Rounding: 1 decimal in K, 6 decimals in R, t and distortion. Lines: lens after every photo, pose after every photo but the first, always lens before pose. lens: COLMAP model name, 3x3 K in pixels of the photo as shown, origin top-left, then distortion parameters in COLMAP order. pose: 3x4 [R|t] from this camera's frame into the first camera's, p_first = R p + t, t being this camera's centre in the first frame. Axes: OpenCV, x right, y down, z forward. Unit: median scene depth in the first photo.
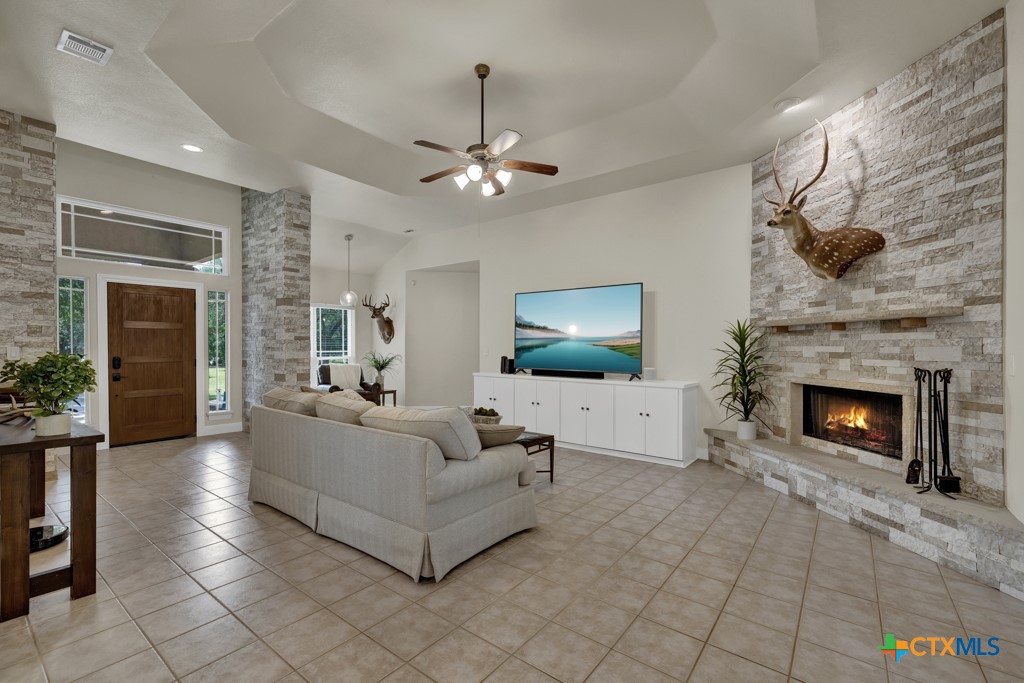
lens RADIAL K [[440.7, 0, 510.1], [0, 440.7, 344.3], [0, 0, 1]] dist [0.000155, -0.000013]
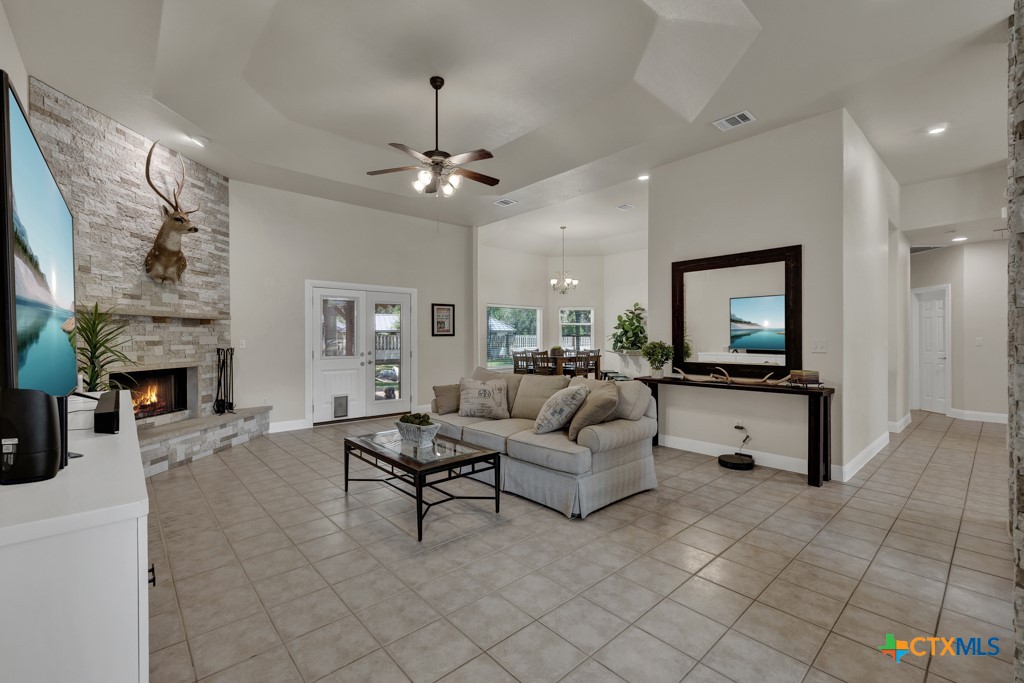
lens RADIAL K [[440.7, 0, 509.1], [0, 440.7, 340.6], [0, 0, 1]] dist [0.000155, -0.000013]
pose [[-0.984532, 0.001901, 0.175194, -0.472664], [0.002501, 0.999992, 0.003202, 0.017740], [-0.175186, 0.003590, -0.984529, 2.235759]]
